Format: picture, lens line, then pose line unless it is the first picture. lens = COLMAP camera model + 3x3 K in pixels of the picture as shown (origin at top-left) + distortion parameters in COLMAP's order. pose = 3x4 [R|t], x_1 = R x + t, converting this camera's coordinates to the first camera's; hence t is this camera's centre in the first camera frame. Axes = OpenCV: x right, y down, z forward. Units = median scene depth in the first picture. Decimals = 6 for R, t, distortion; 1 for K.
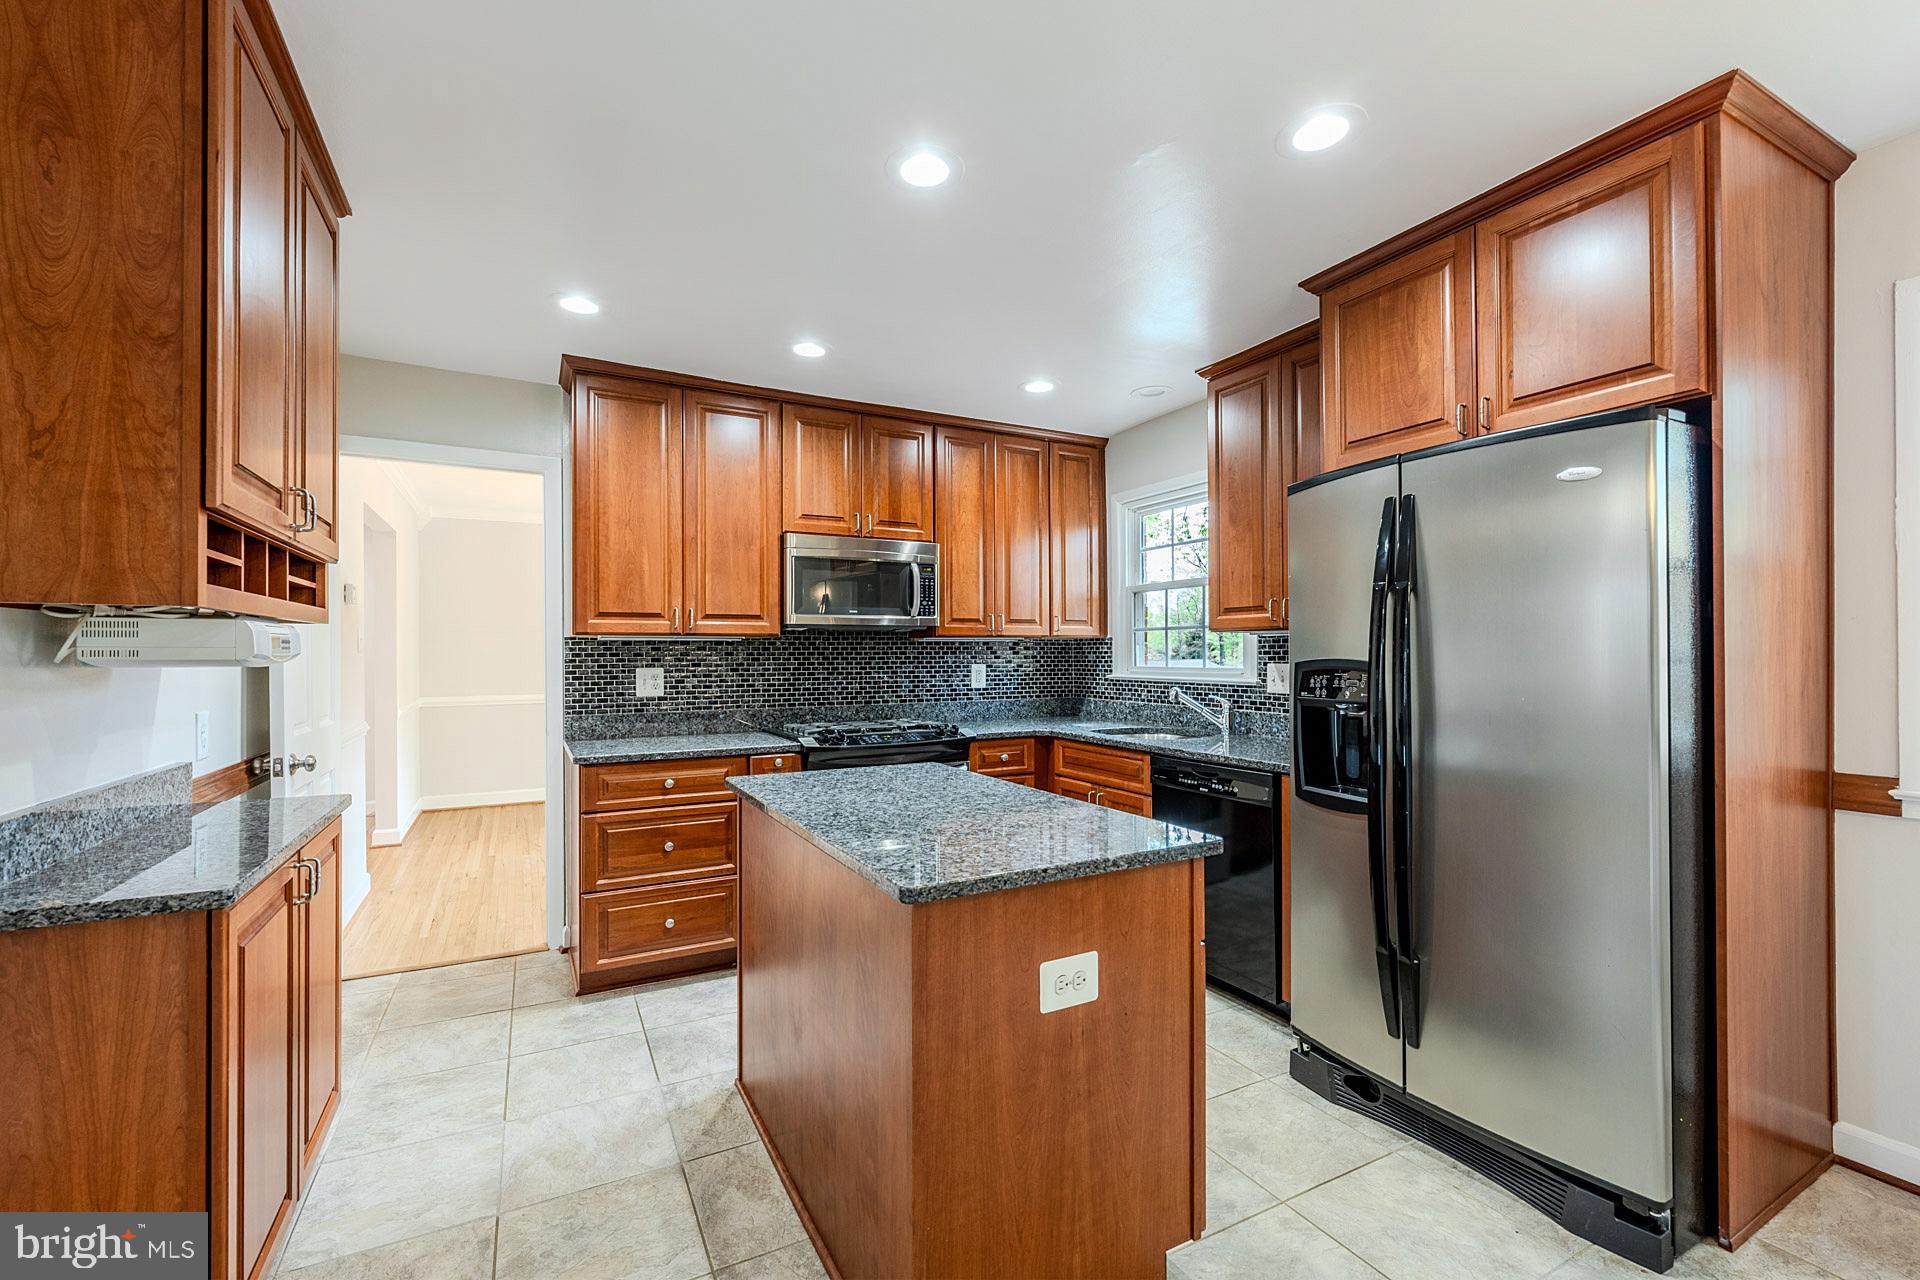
lens RADIAL K [[812.3, 0, 962.9], [0, 812.3, 646.8], [0, 0, 1]] dist [-0.003145, 0.000509]
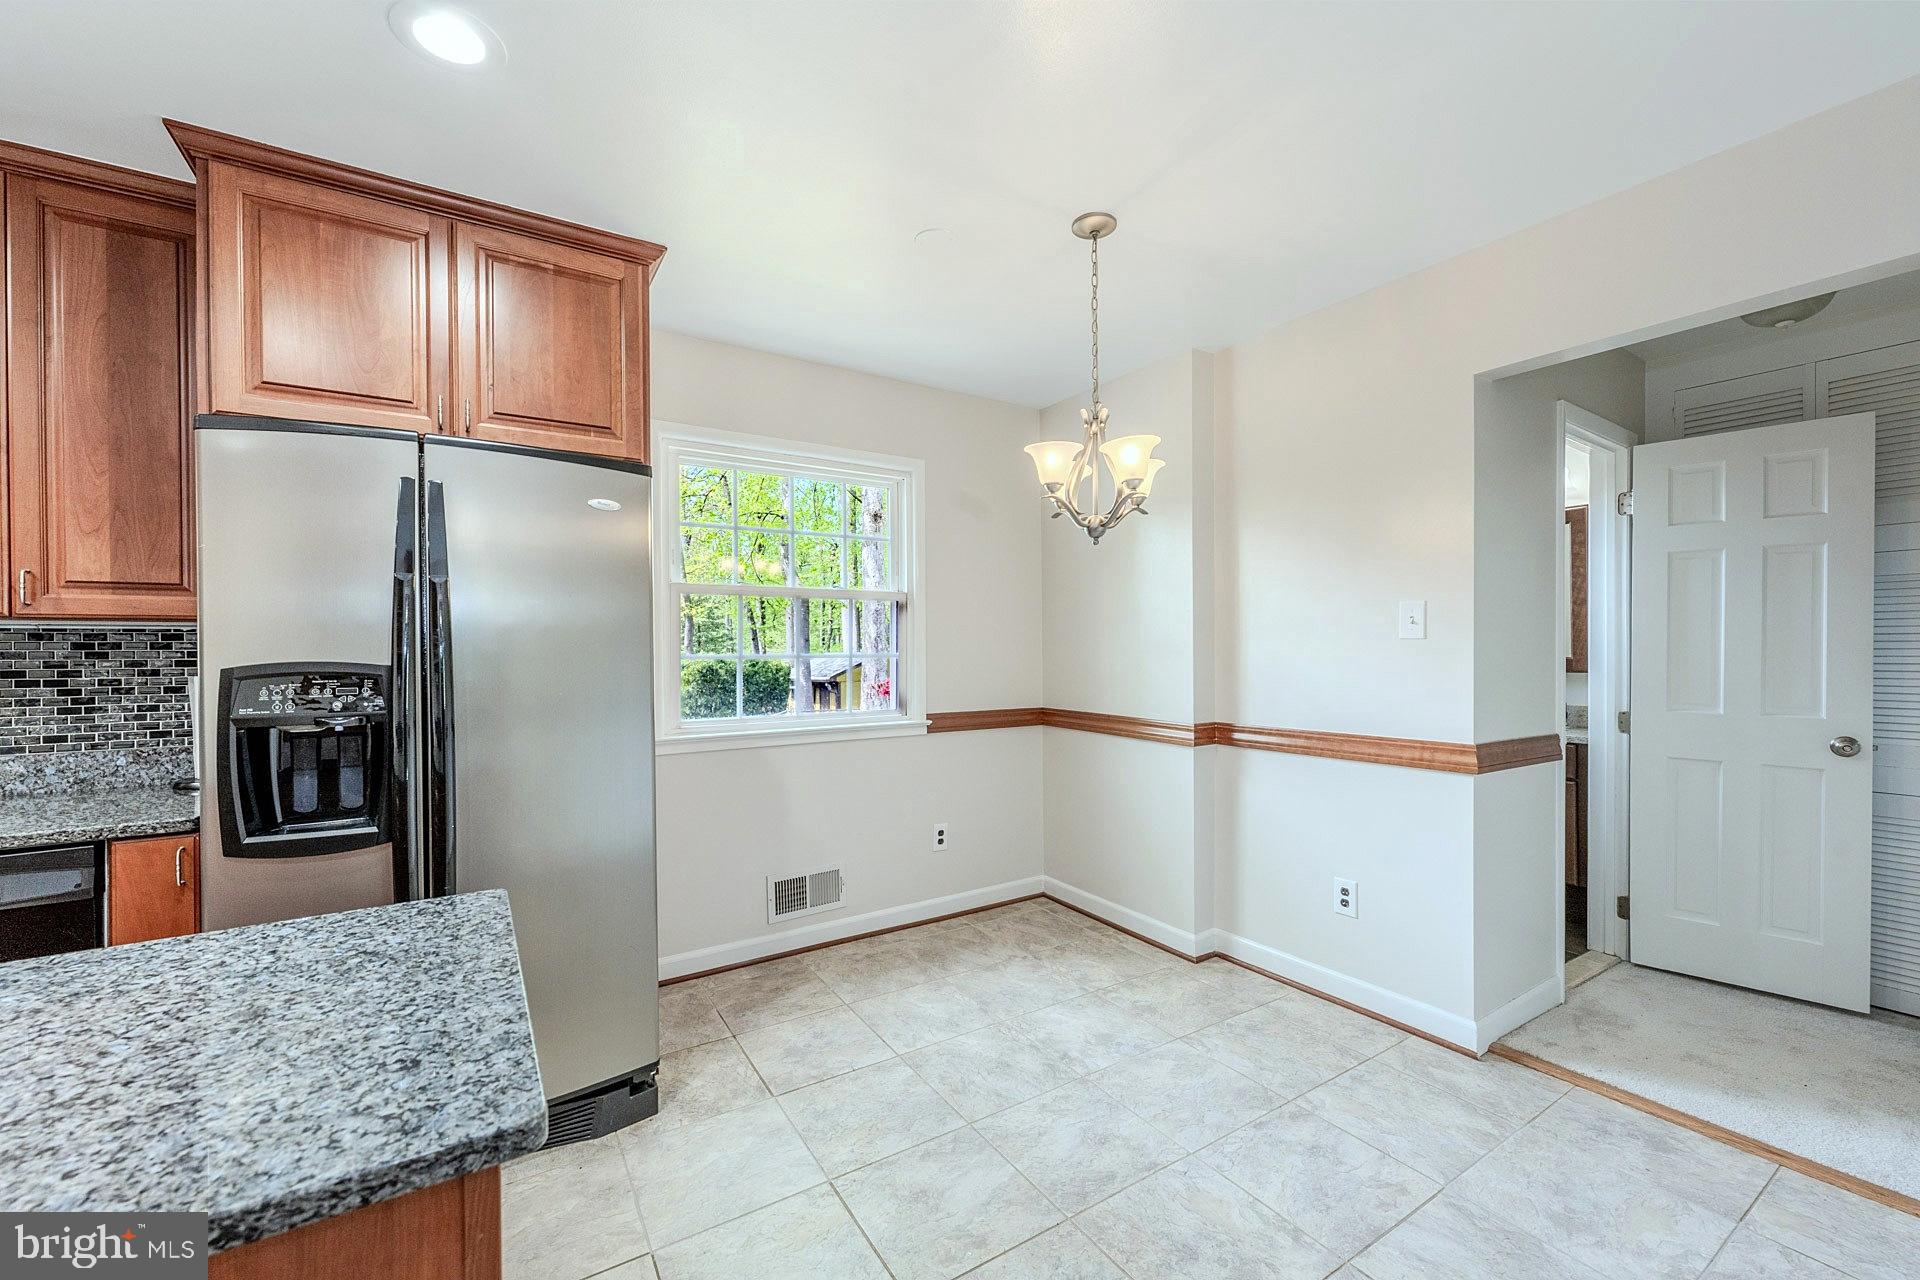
lens RADIAL K [[767.8, 0, 952.7], [0, 767.8, 651.6], [0, 0, 1]] dist [-0.001827, 0.000215]
pose [[-0.072374, 0.000147, 0.997378, -0.306045], [-0.002416, 0.999997, -0.000322, 0.003317], [-0.997375, -0.002433, -0.072373, 0.408537]]
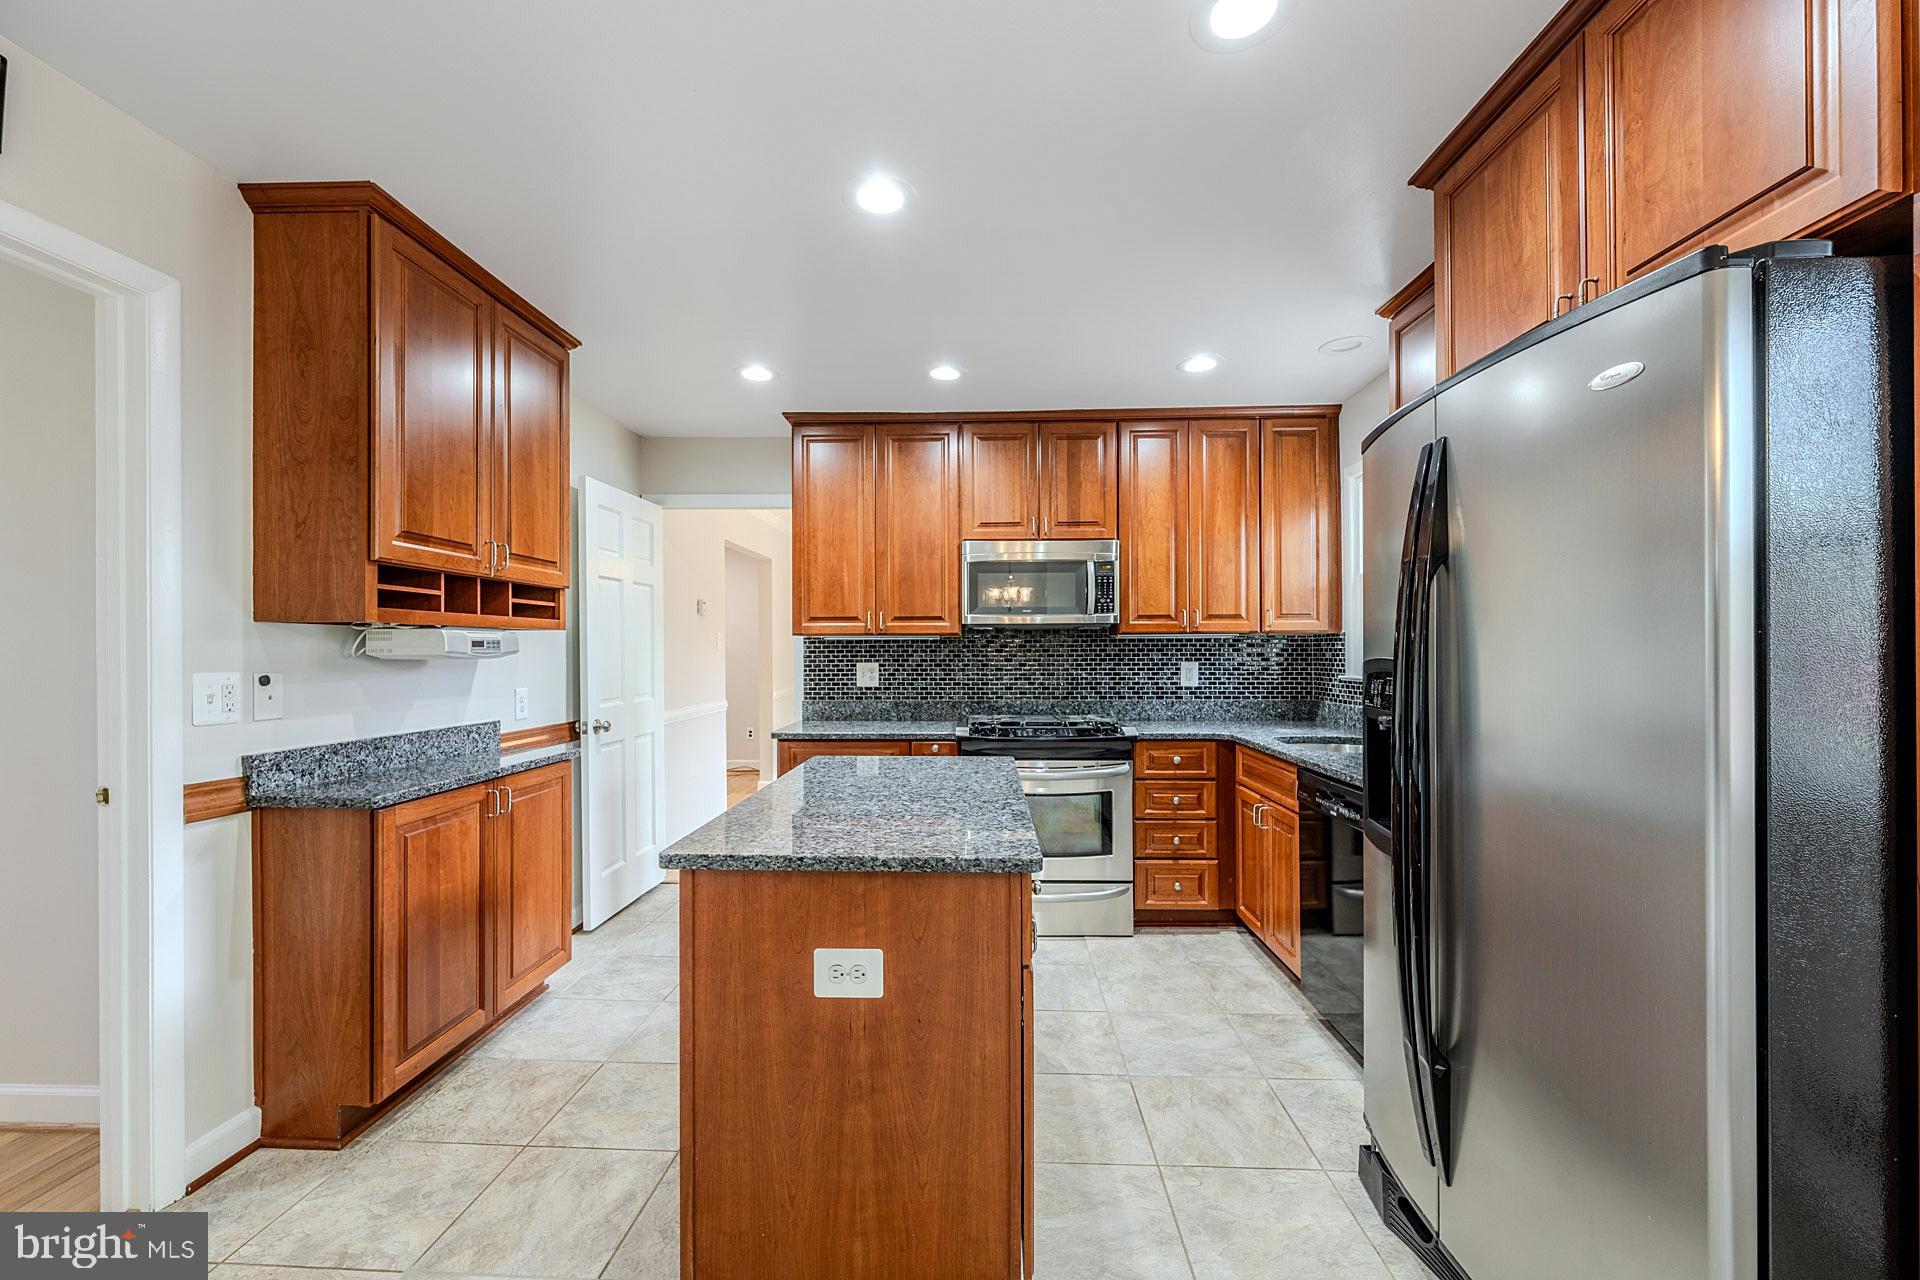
lens RADIAL K [[767.8, 0, 957.6], [0, 767.8, 647.5], [0, 0, 1]] dist [-0.001827, 0.000215]
pose [[0.861034, -0.001315, -0.508546, 0.447362], [0.003612, 0.999987, 0.003529, 0.000270], [0.508535, -0.004876, 0.861027, 0.145661]]
